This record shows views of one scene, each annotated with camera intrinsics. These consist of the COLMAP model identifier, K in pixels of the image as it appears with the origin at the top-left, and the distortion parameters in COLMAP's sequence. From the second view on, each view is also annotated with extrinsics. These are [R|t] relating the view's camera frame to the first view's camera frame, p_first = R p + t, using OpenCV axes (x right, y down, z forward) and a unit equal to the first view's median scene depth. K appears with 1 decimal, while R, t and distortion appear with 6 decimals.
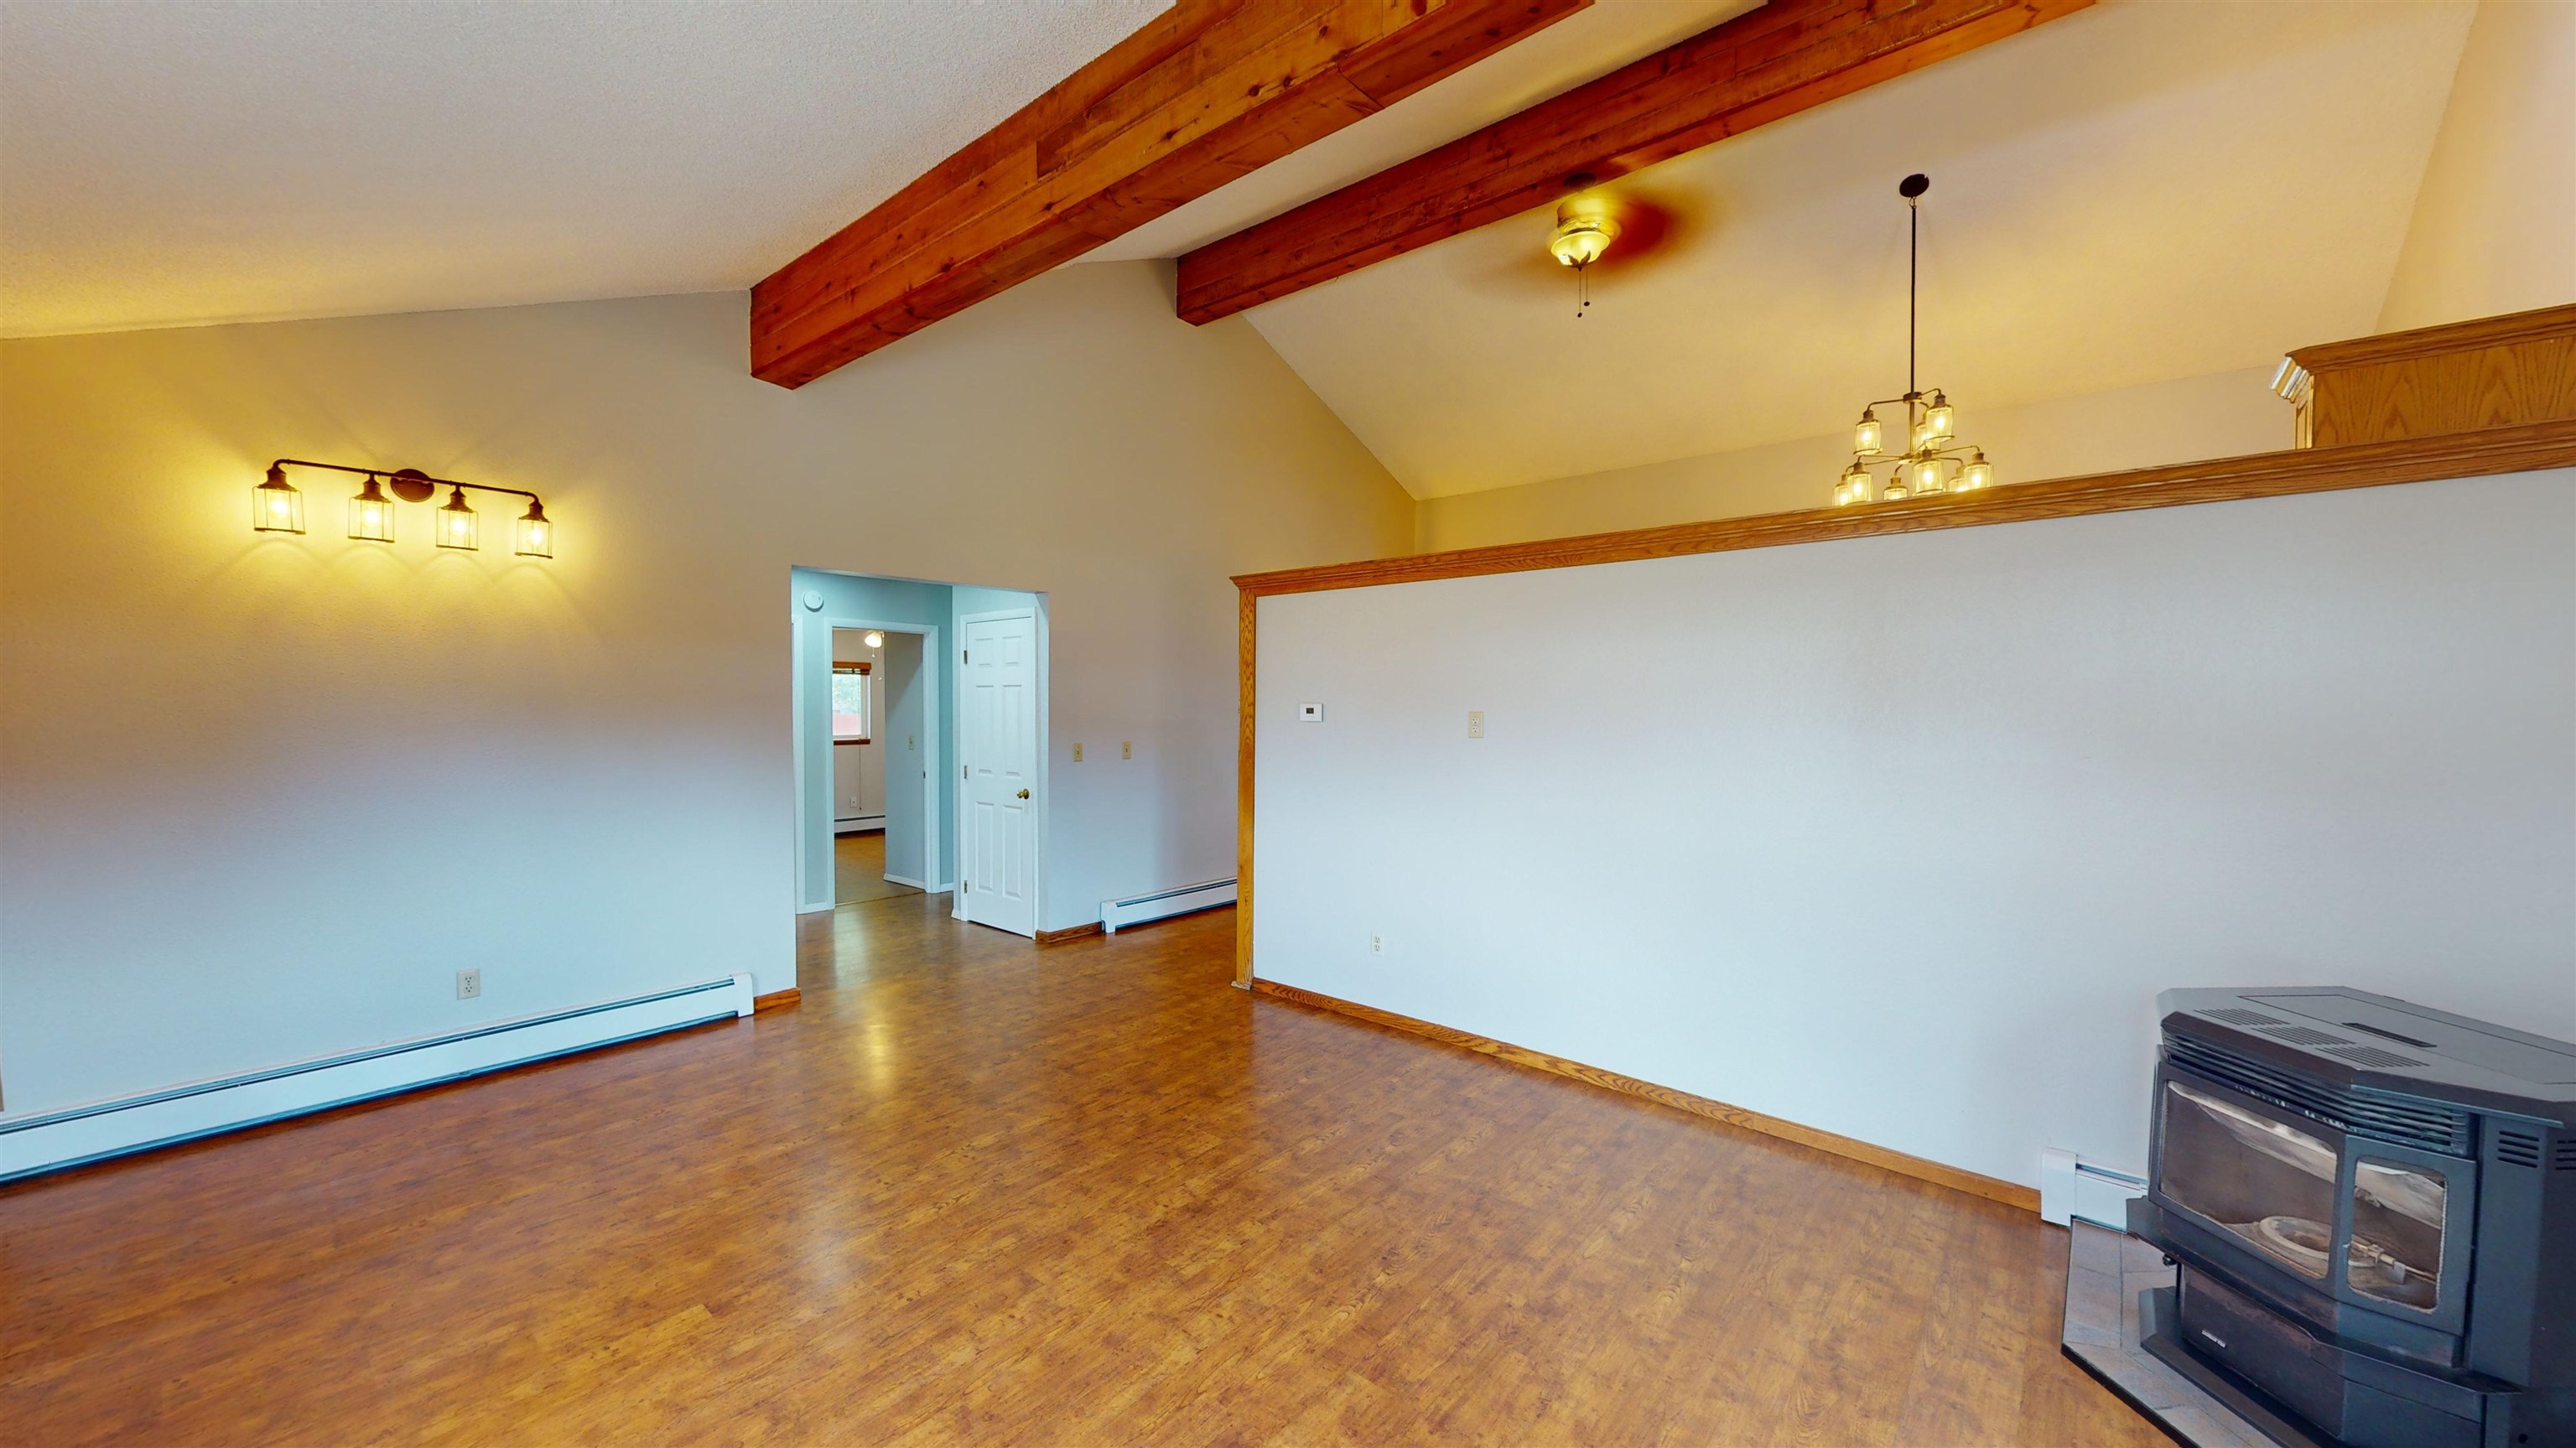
lens RADIAL K [[898.5, 0, 1278.5], [0, 898.5, 737.6], [0, 0, 1]] dist [-0.012749, 0.000071]
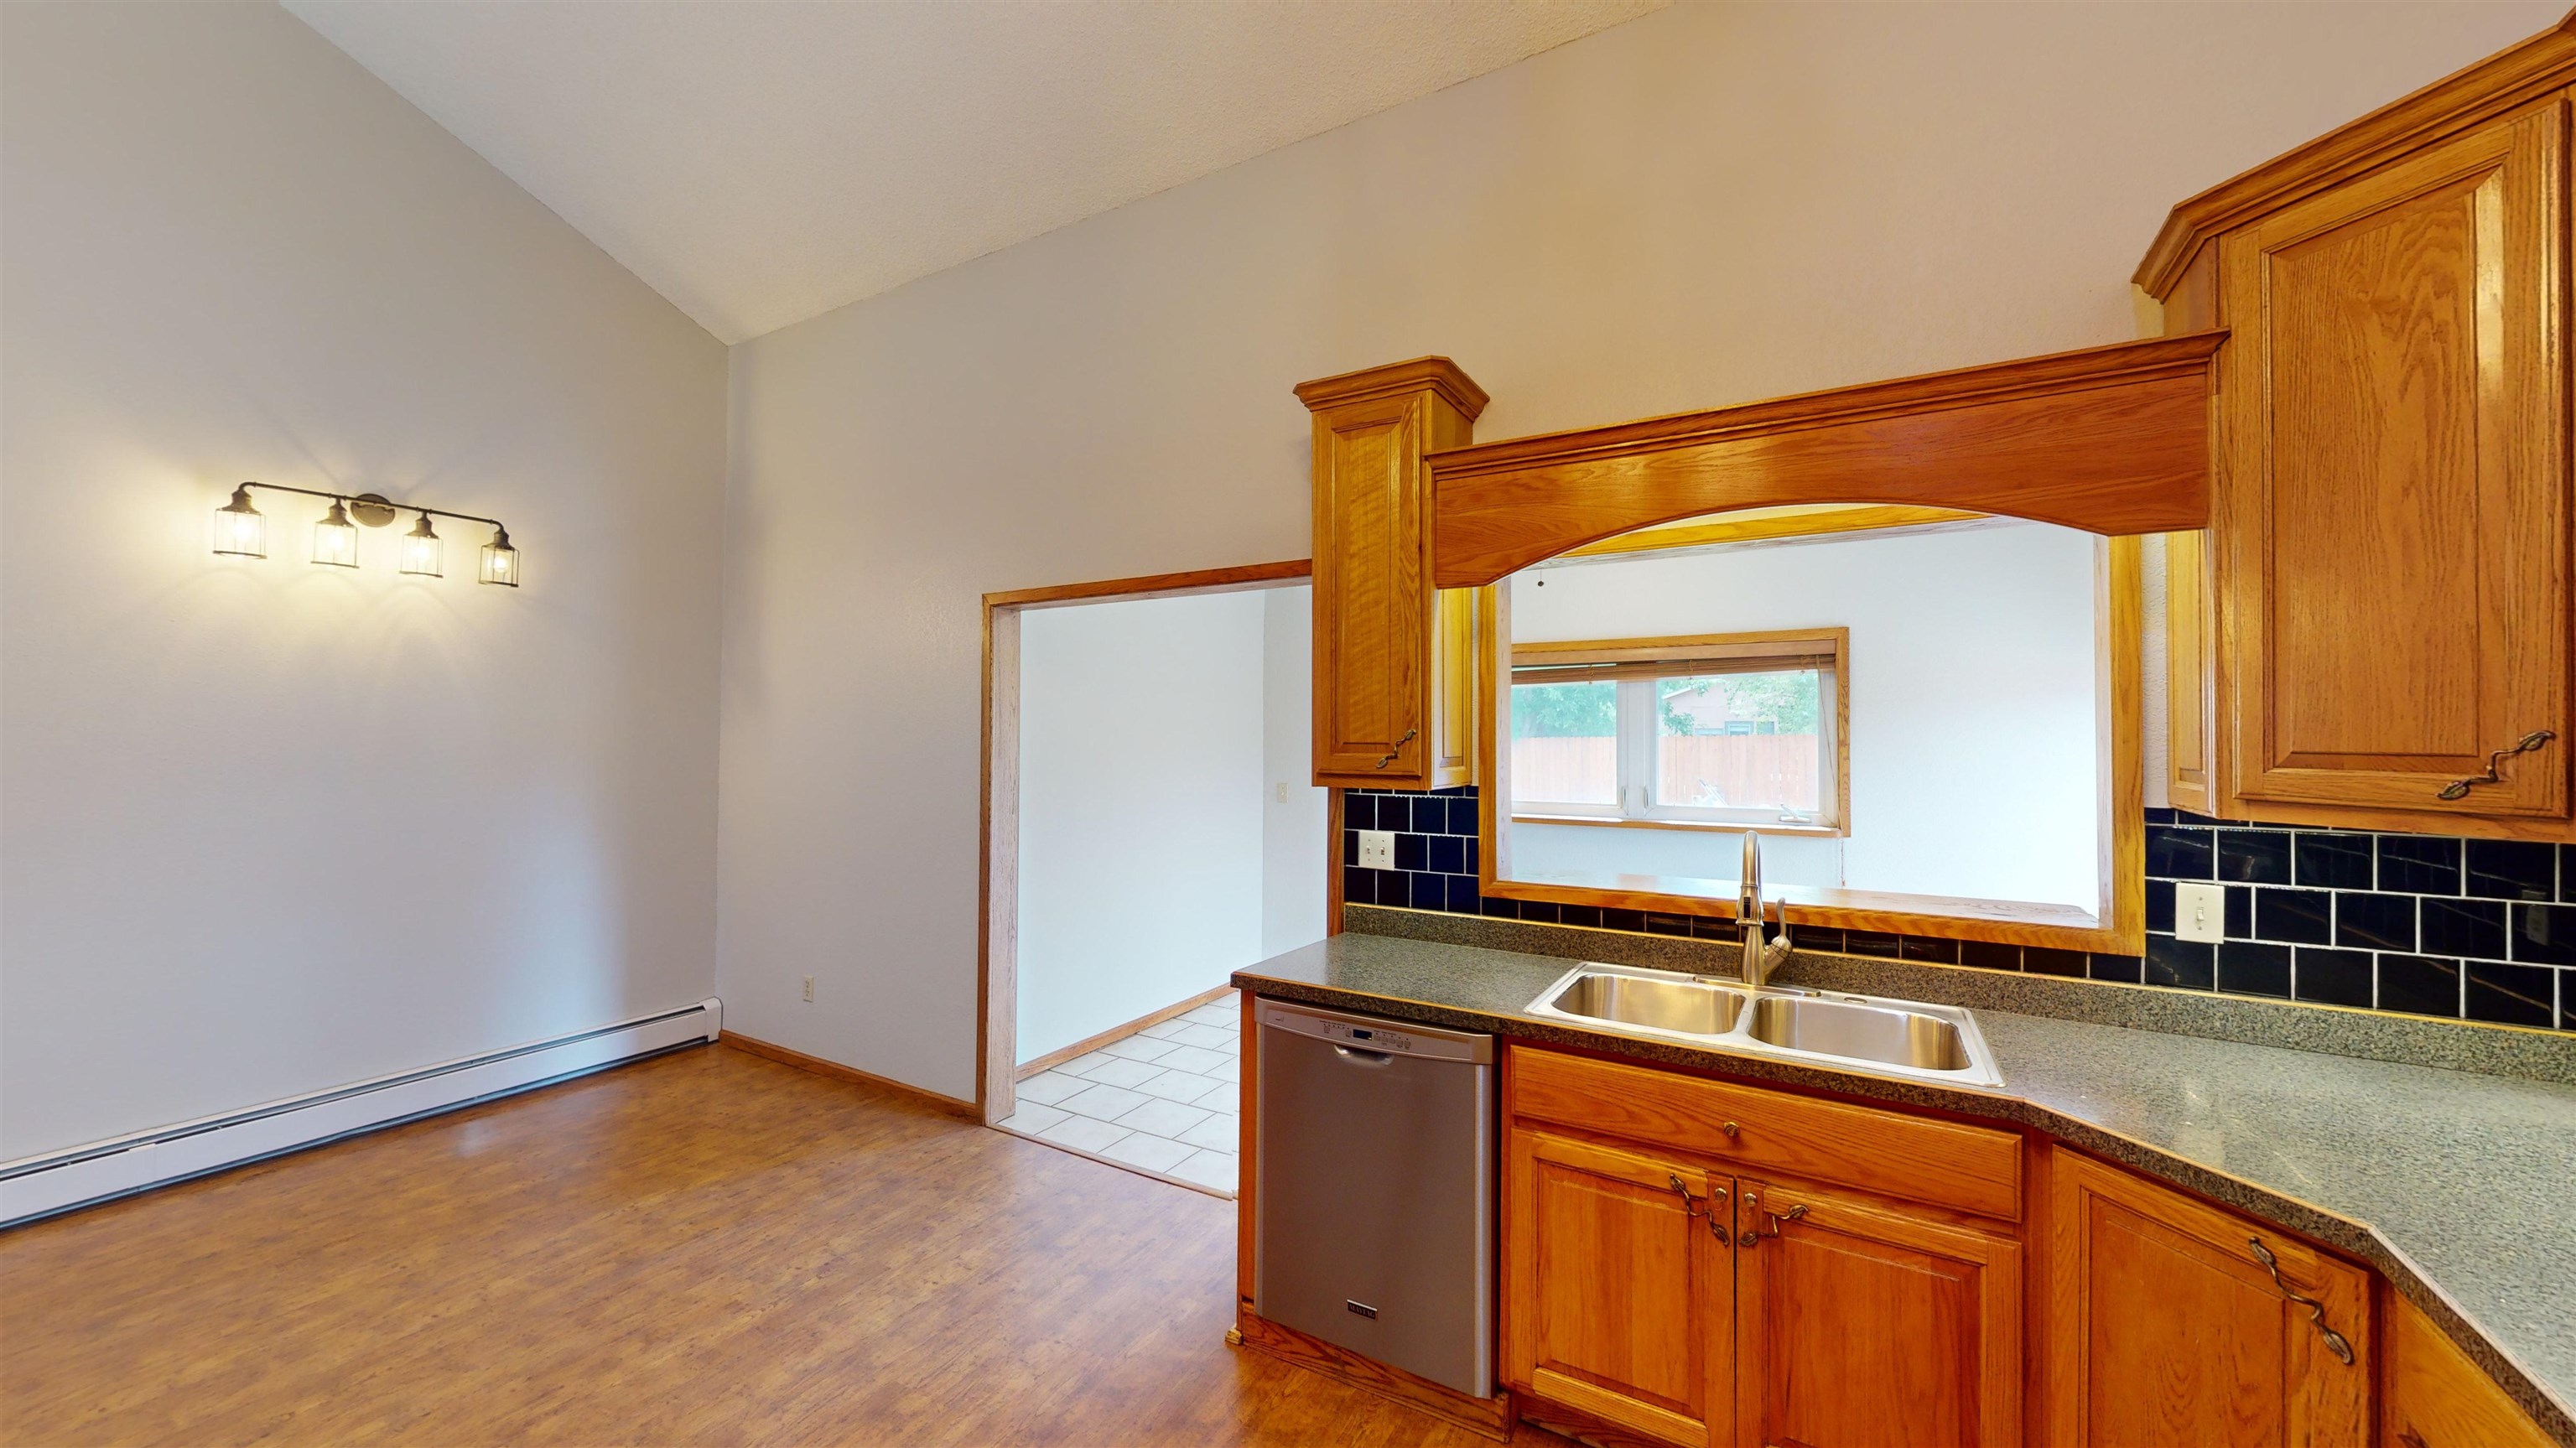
lens RADIAL K [[953.9, 0, 1285.6], [0, 953.9, 729.0], [0, 0, 1]] dist [0.009081, -0.000144]
pose [[0.983678, -0.000761, 0.179938, -0.181383], [0.007941, 0.999200, -0.039184, 0.007050], [-0.179765, 0.039973, 0.982897, -0.220923]]
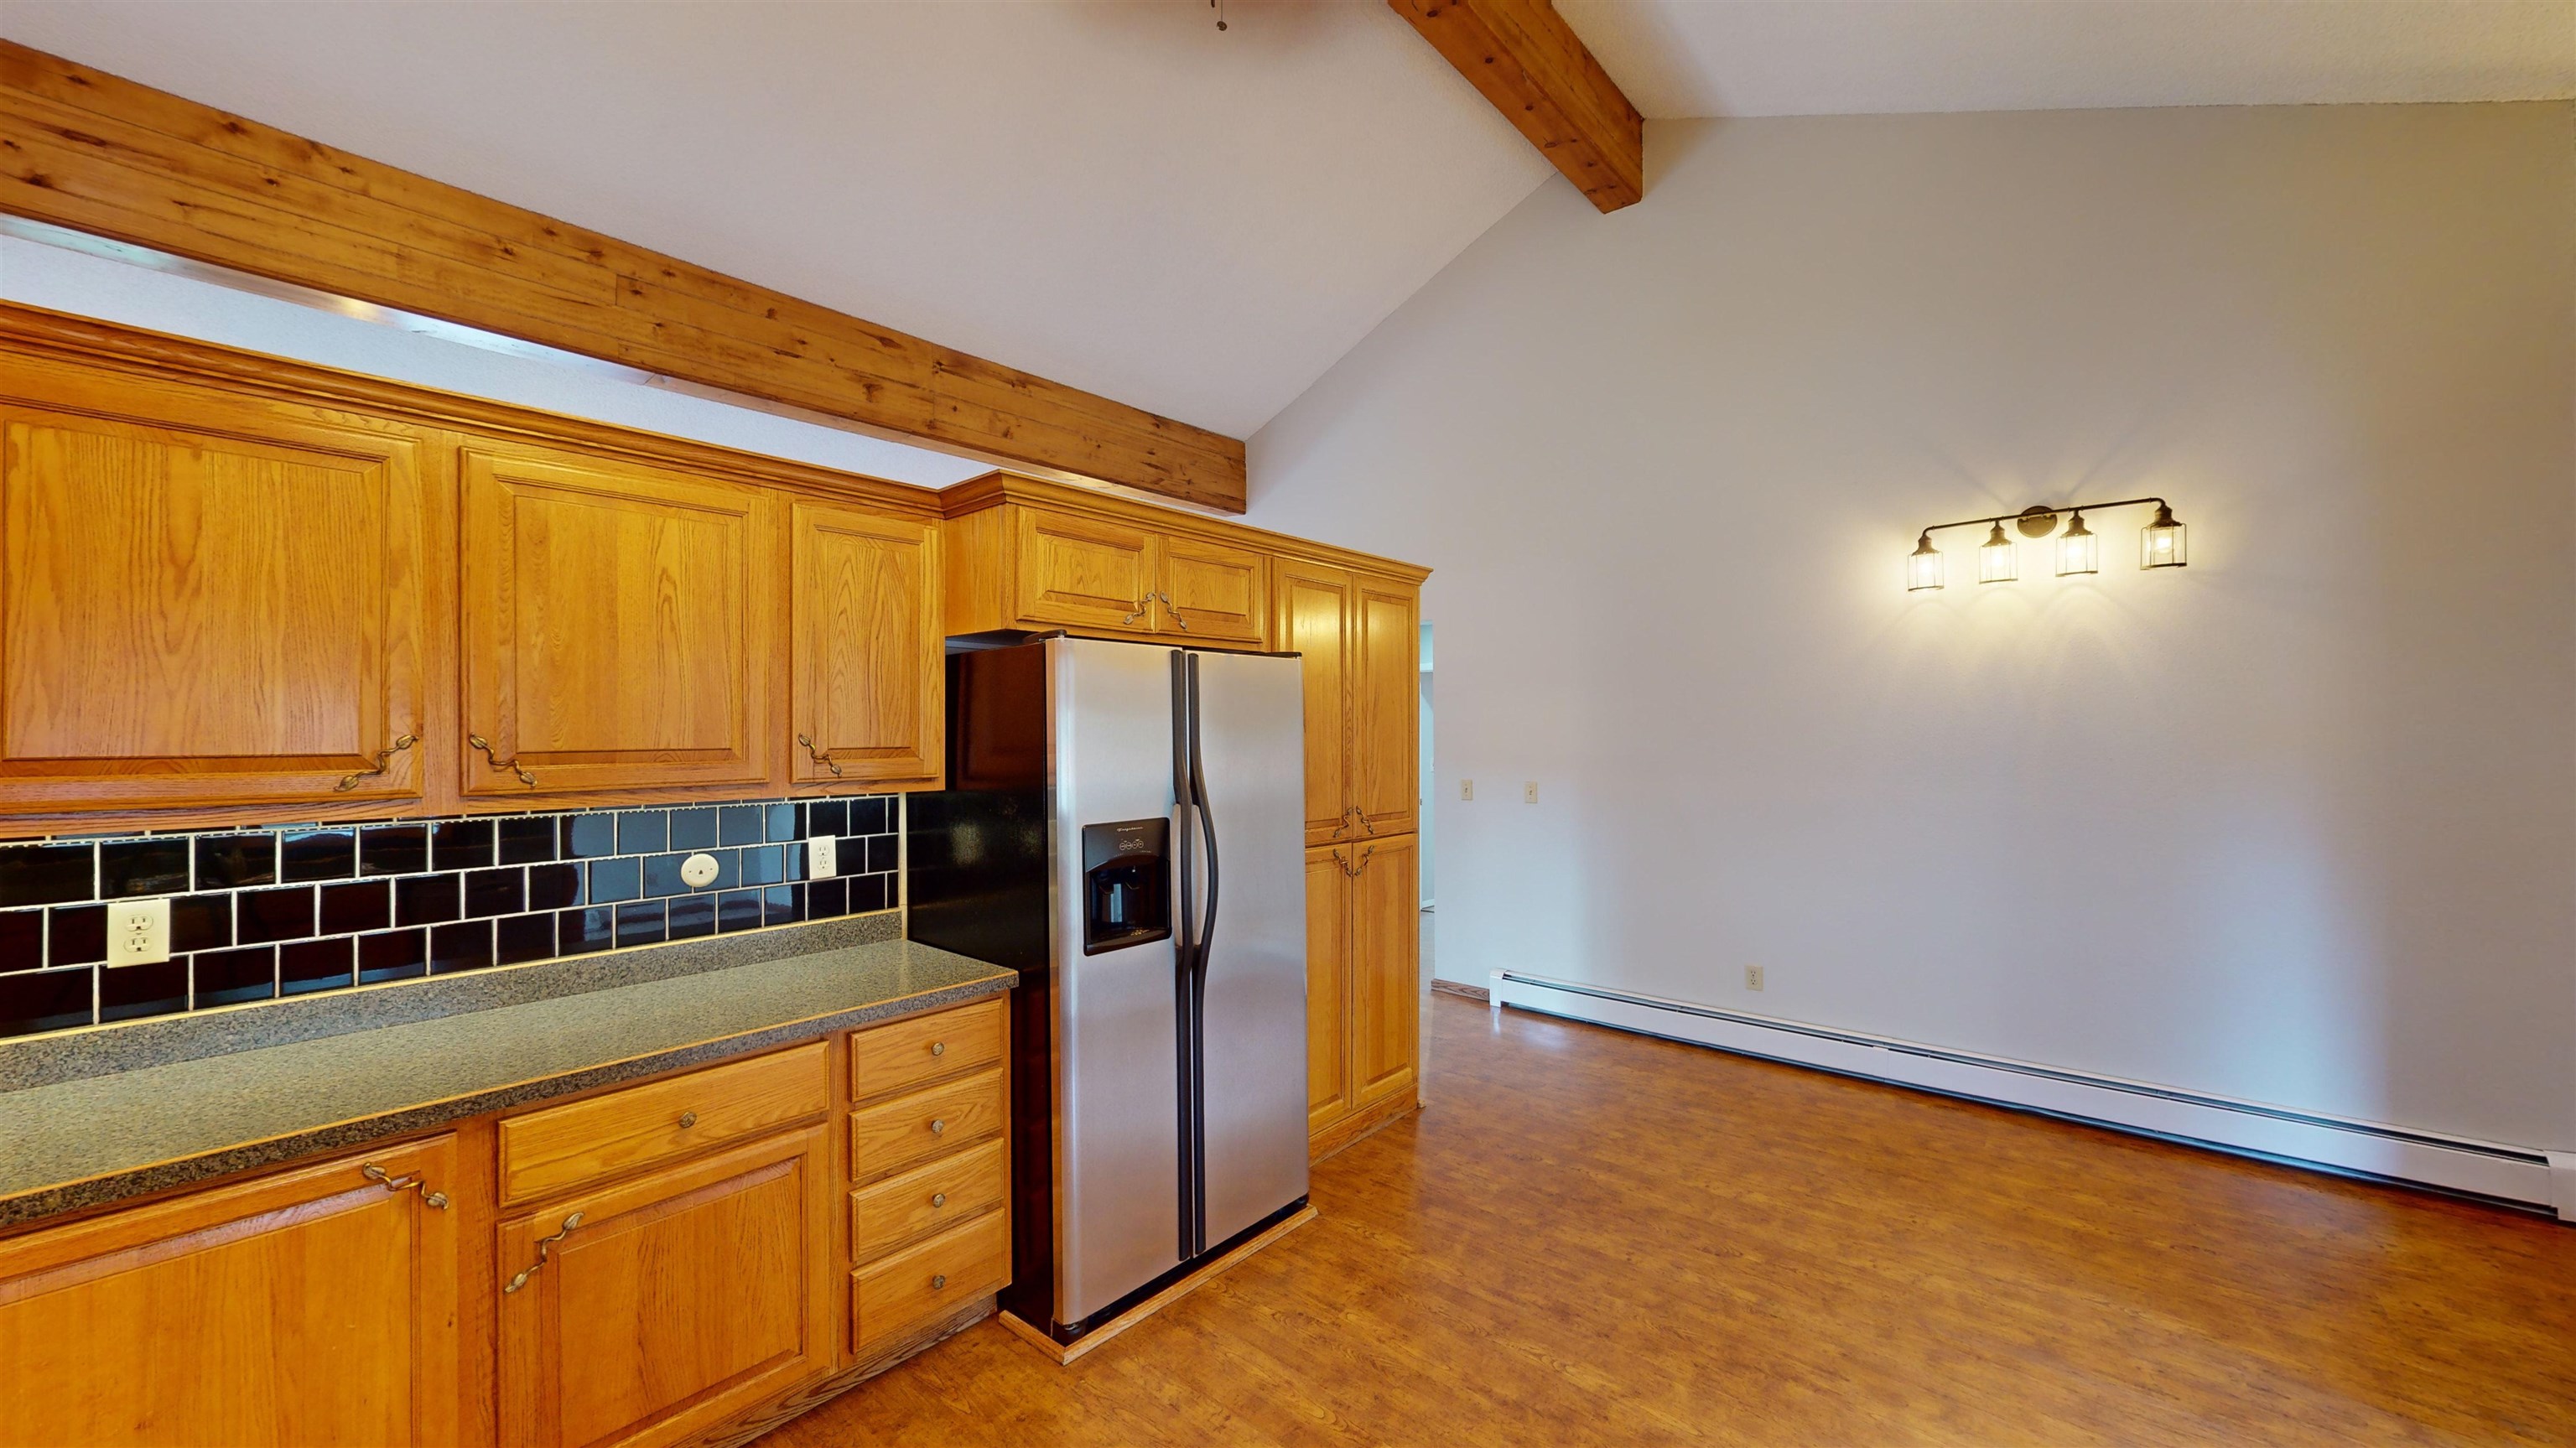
lens RADIAL K [[953.9, 0, 1291.9], [0, 953.9, 734.8], [0, 0, 1]] dist [0.009081, -0.000144]
pose [[0.011722, -0.008897, -0.999892, 0.122969], [-0.026976, 0.999594, -0.009211, -0.004313], [0.999567, 0.027082, 0.011477, 0.136539]]
